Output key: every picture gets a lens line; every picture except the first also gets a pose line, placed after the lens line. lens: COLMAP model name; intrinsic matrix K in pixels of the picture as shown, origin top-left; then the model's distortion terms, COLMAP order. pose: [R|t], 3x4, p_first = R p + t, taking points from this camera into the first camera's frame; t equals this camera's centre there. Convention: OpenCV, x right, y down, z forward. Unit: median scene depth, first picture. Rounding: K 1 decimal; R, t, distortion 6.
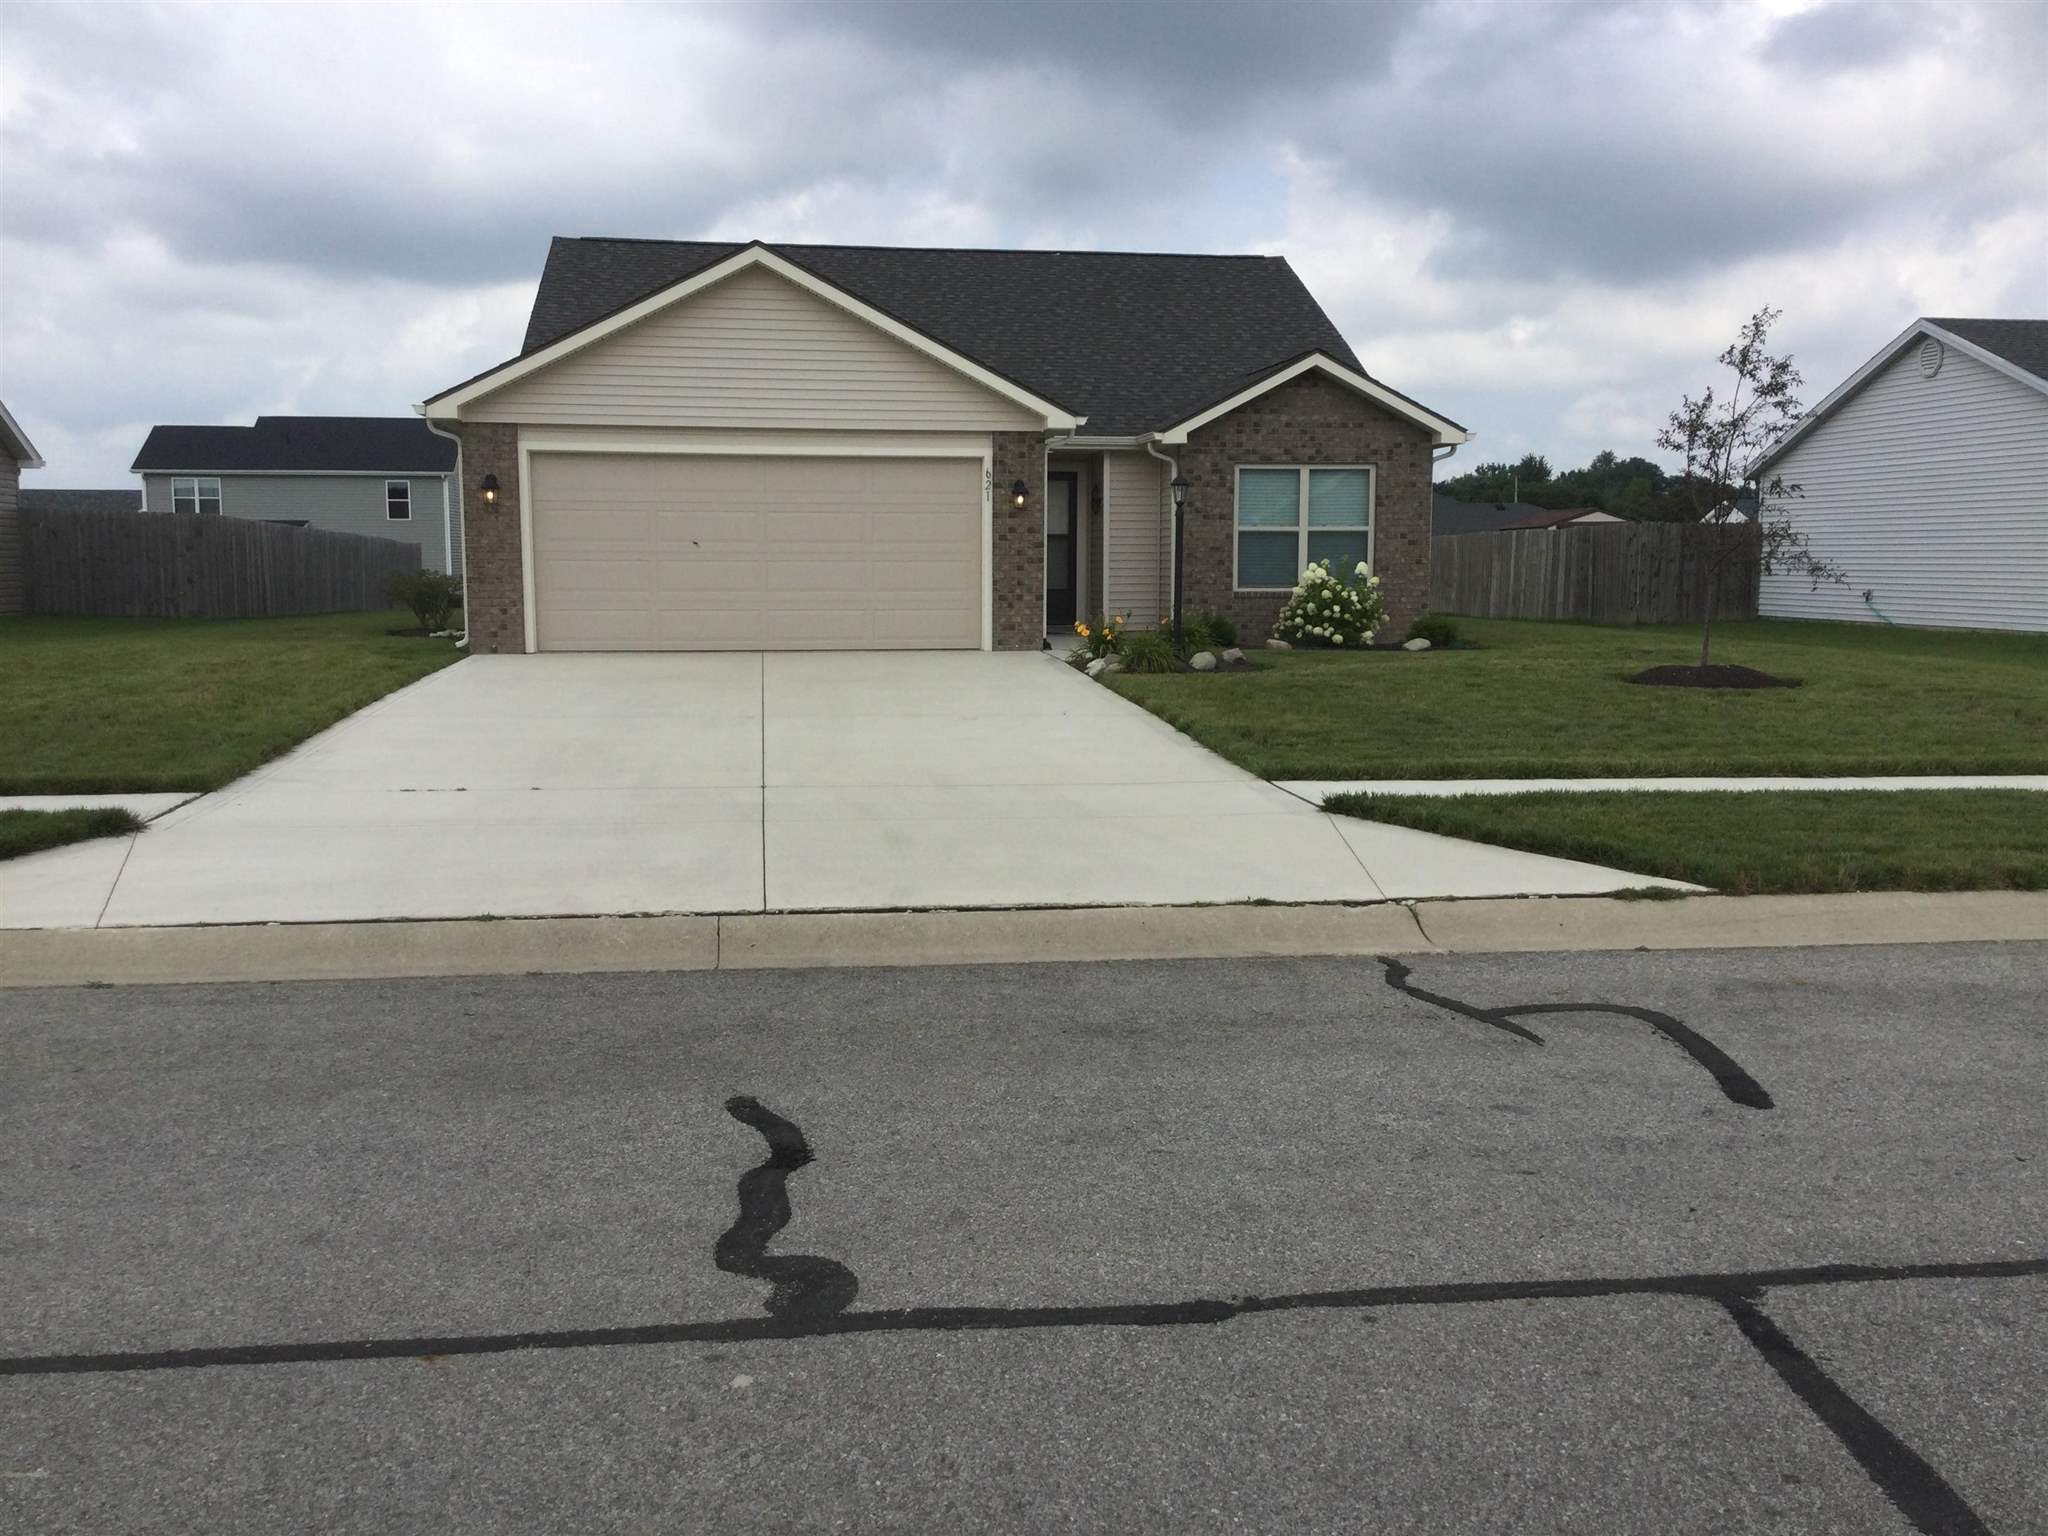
lens RADIAL K [[1849.7, 0, 1024.0], [0, 1849.7, 768.0], [0, 0, 1]] dist [0.138990, -0.278834]
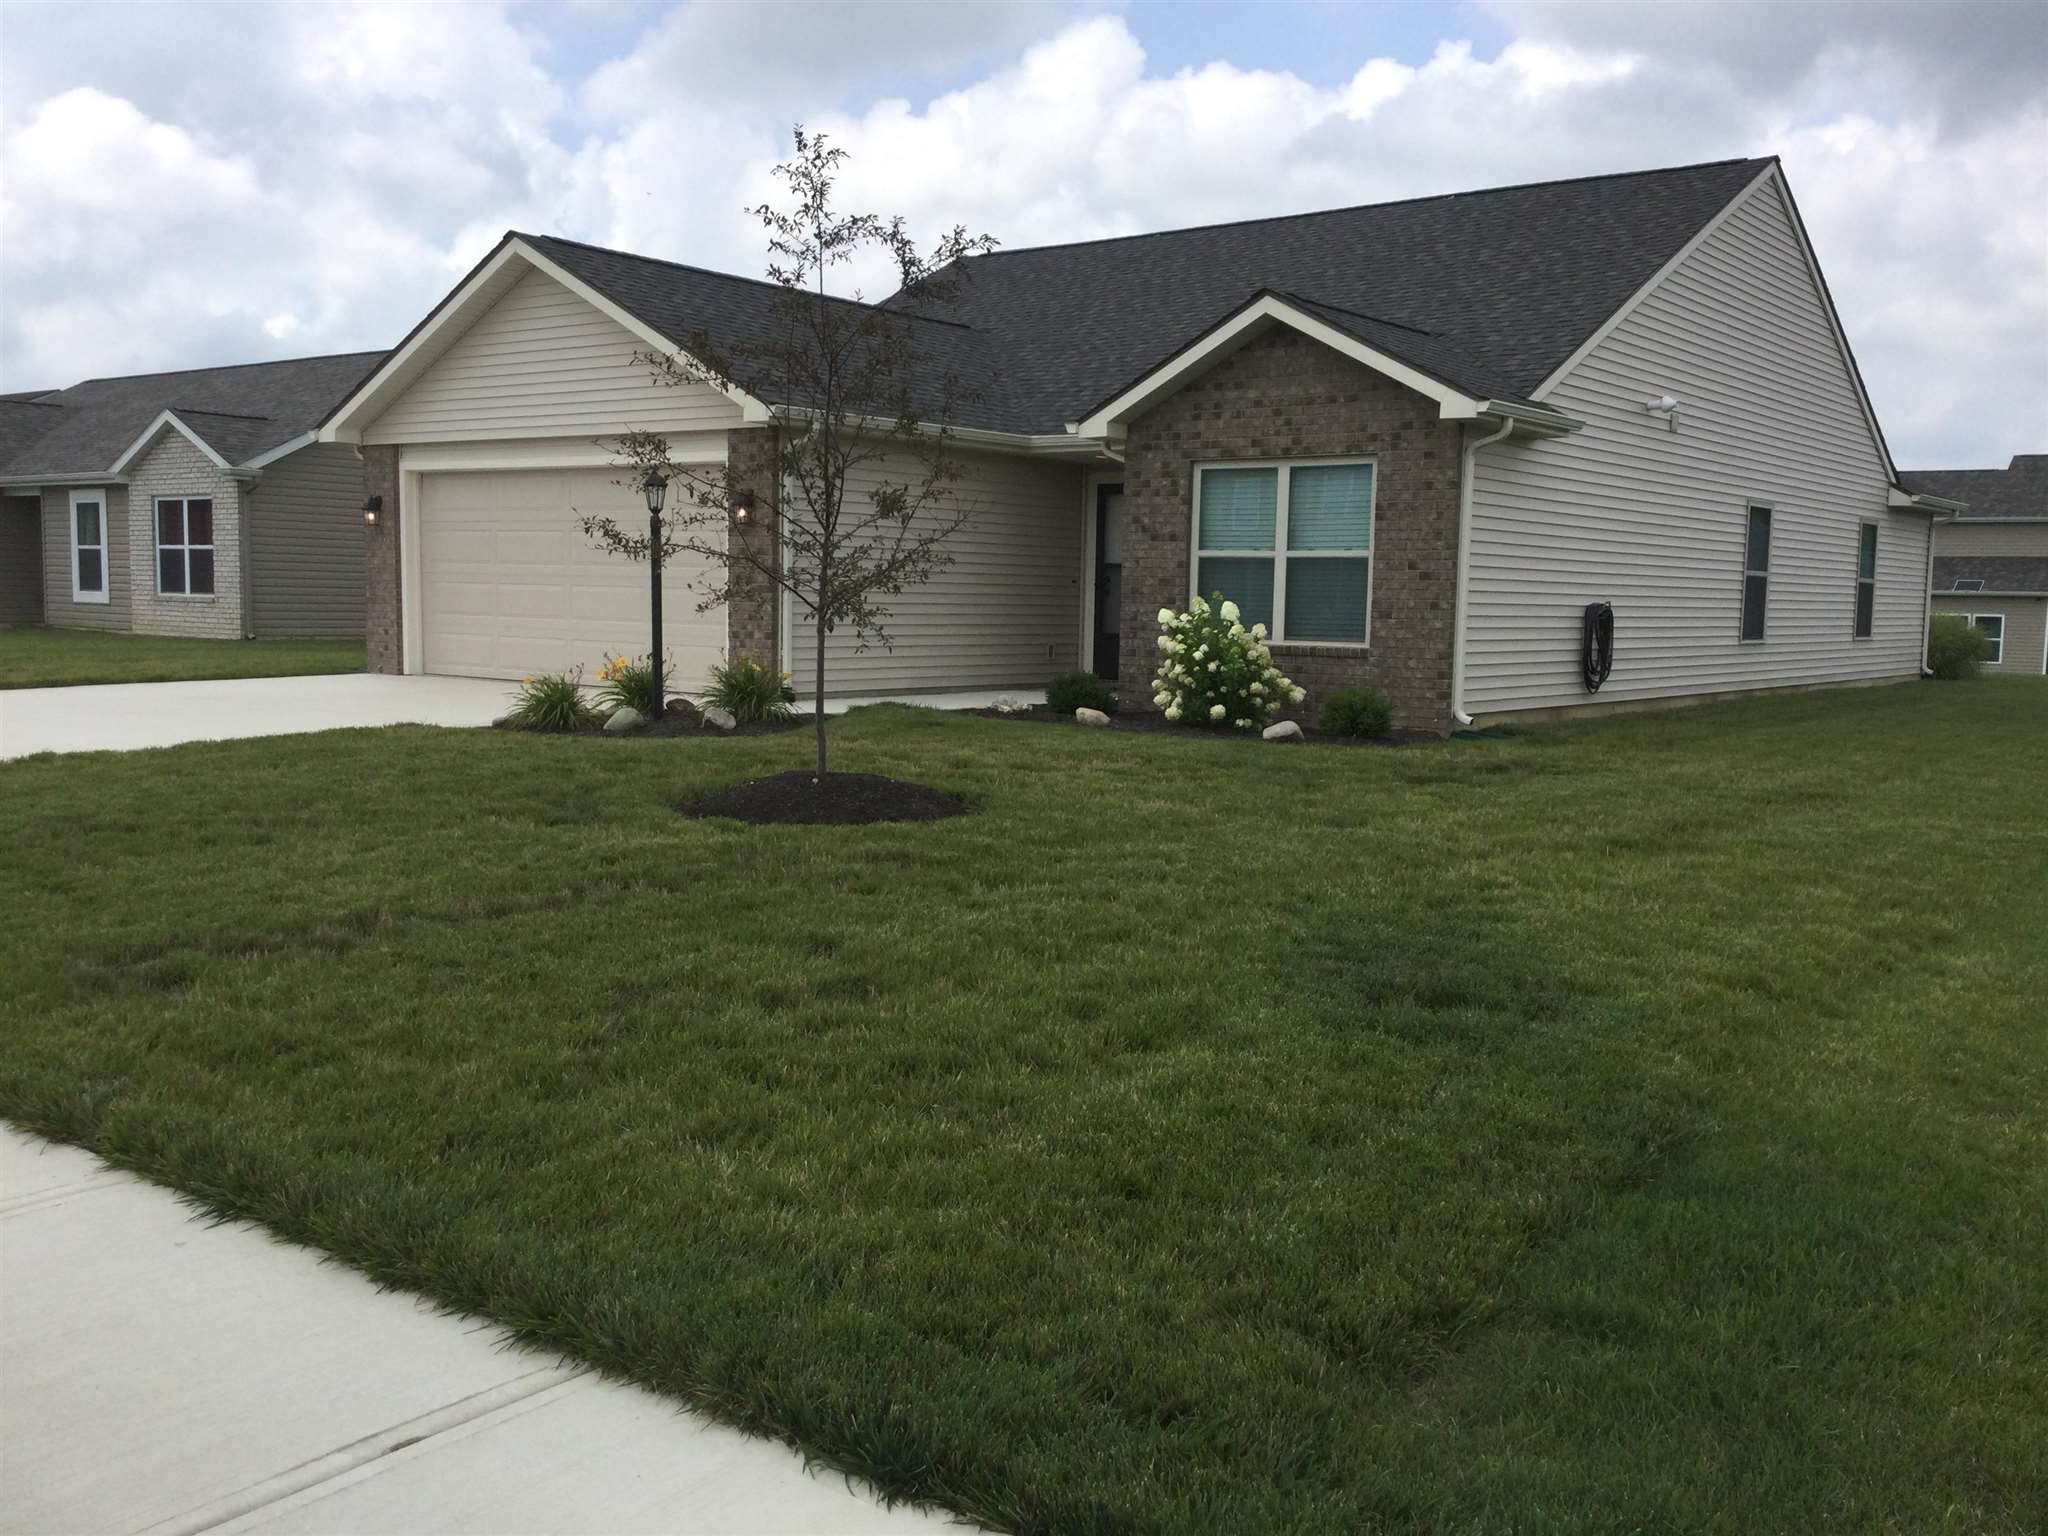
lens RADIAL K [[1849.7, 0, 1024.0], [0, 1849.7, 768.0], [0, 0, 1]] dist [0.138990, -0.278834]
pose [[0.697086, 0.081102, -0.712386, 0.585675], [-0.099922, 0.994875, 0.015486, -0.052257], [0.709991, 0.060388, 0.701617, 0.464472]]
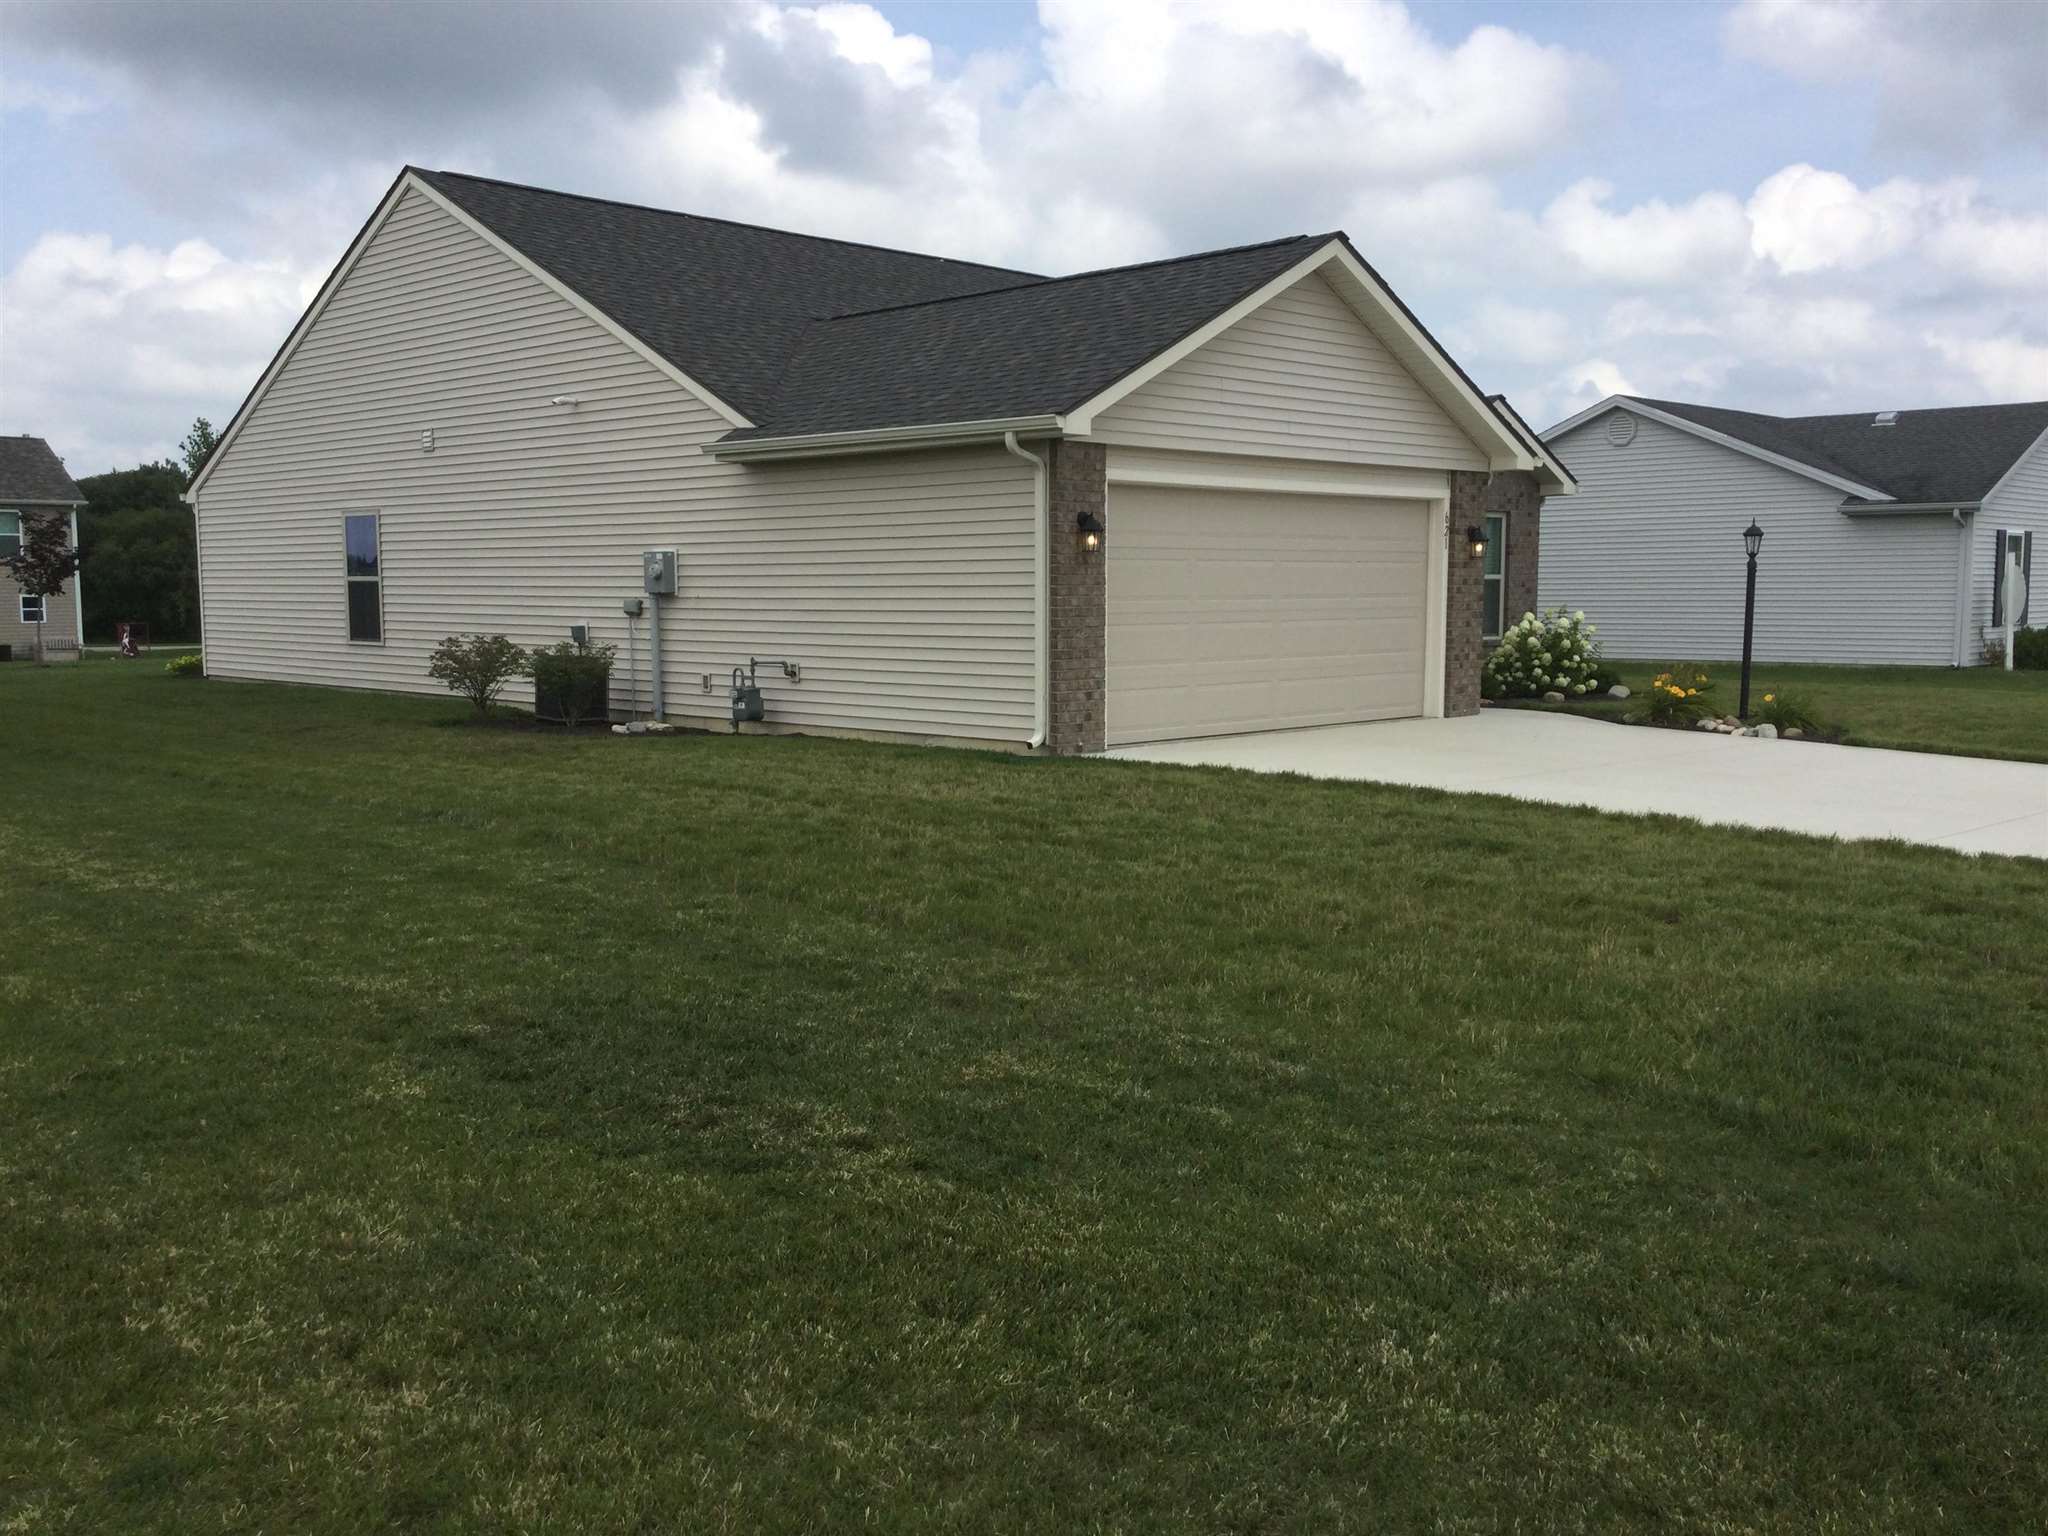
lens RADIAL K [[1849.7, 0, 1024.0], [0, 1849.7, 768.0], [0, 0, 1]] dist [0.138990, -0.278834]
pose [[0.793122, -0.060808, 0.606020, -0.641170], [0.068304, 0.997607, 0.010708, -0.055611], [-0.605221, 0.032901, 0.795378, 0.369011]]
